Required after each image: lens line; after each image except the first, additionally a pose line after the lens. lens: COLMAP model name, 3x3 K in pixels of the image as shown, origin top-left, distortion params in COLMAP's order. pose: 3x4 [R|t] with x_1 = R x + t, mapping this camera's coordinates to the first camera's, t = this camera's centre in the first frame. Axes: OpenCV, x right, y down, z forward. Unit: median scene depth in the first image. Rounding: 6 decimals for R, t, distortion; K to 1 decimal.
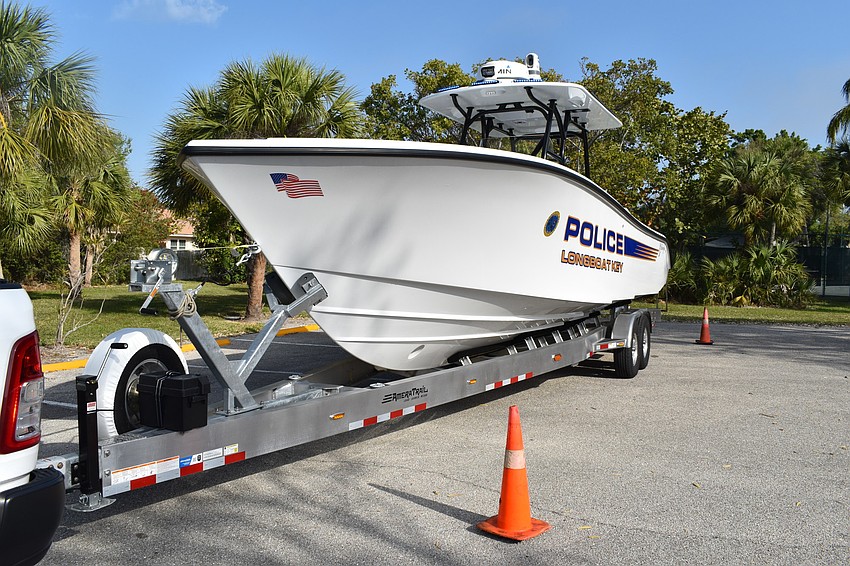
lens RADIAL K [[703.4, 0, 425.0], [0, 703.4, 283.0], [0, 0, 1]] dist [-0.086827, 0.003643]
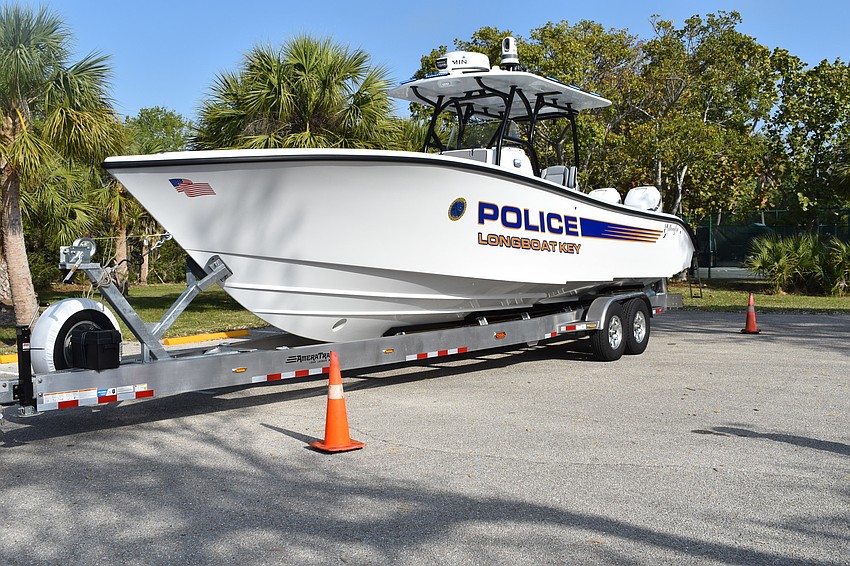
lens RADIAL K [[845.7, 0, 424.6], [0, 845.7, 280.8], [0, 0, 1]] dist [-0.066630, 0.002580]
pose [[0.988683, -0.014205, -0.149343, 0.252559], [0.014481, 0.999895, 0.000757, 0.020859], [0.149317, -0.002911, 0.988785, -0.255441]]
